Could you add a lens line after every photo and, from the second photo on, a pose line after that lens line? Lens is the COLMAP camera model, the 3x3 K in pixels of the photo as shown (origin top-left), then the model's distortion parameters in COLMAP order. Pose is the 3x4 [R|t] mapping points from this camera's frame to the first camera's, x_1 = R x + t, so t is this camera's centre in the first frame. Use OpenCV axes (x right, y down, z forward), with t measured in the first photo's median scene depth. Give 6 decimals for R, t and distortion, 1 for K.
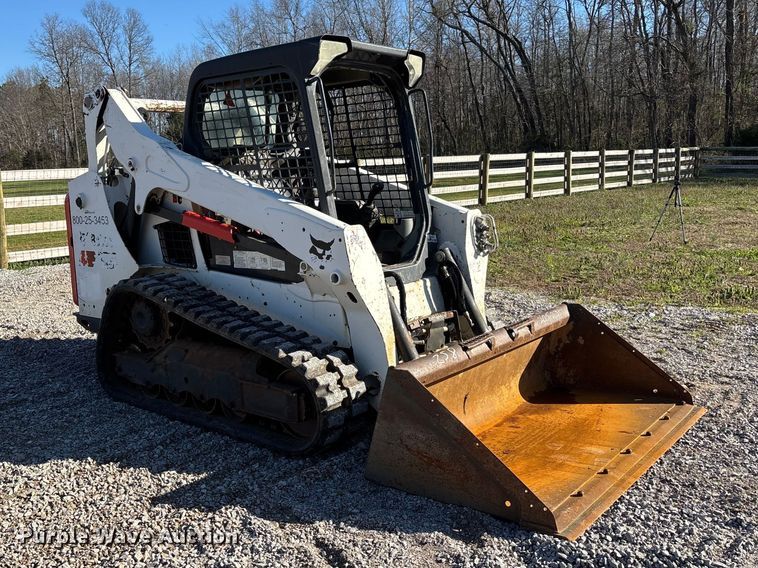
lens RADIAL K [[784.0, 0, 379.0], [0, 784.0, 284.0], [0, 0, 1]] dist [0.021362, 0.004599]
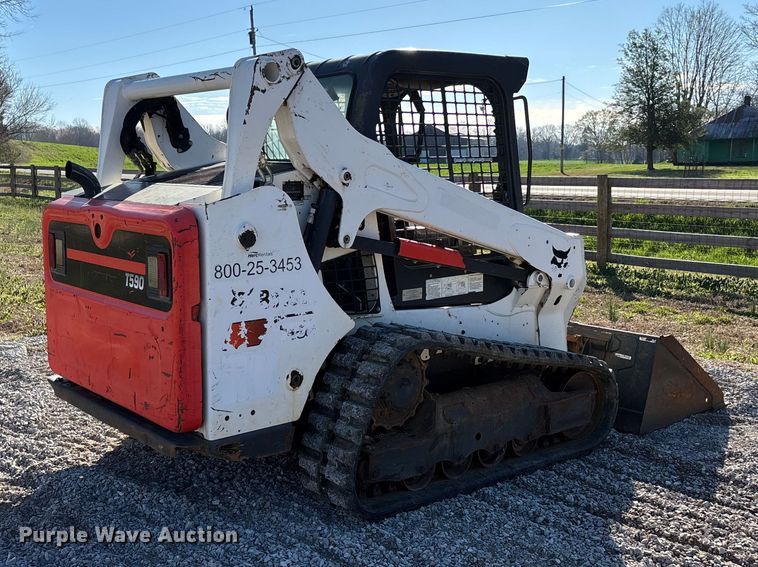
lens RADIAL K [[892.3, 0, 379.0], [0, 892.3, 283.5], [0, 0, 1]] dist [0.055252, -0.020596]
pose [[0.182916, -0.105876, 0.977411, -1.185450], [0.139850, 0.986876, 0.080729, -0.129672], [-0.973131, 0.121924, 0.195322, 0.908049]]
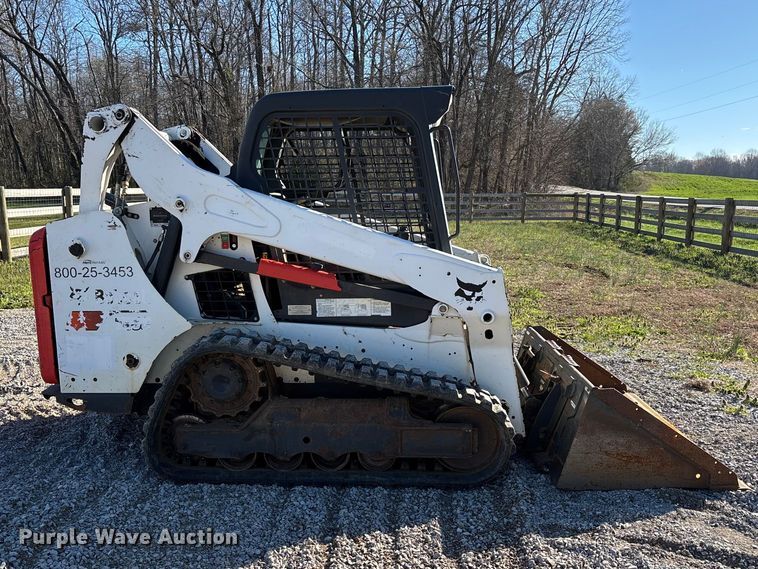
lens RADIAL K [[793.2, 0, 378.2], [0, 793.2, 342.6], [0, 0, 1]] dist [0.015253, 0.001229]
pose [[0.774484, -0.088882, 0.626318, -0.765431], [0.071765, 0.996033, 0.052606, -0.036806], [-0.628509, 0.004205, 0.777791, 0.219691]]
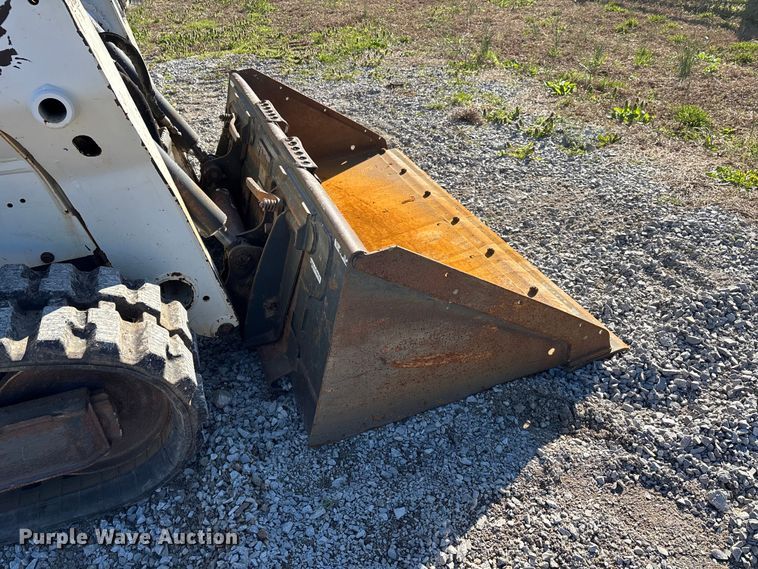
lens RADIAL K [[568.7, 0, 364.6], [0, 568.7, 300.8], [0, 0, 1]] dist [0.009442, -0.001705]
pose [[0.523535, -0.490839, 0.696411, -0.194815], [0.169872, 0.861103, 0.479213, -0.031592], [-0.834898, -0.132584, 0.534197, 0.629135]]
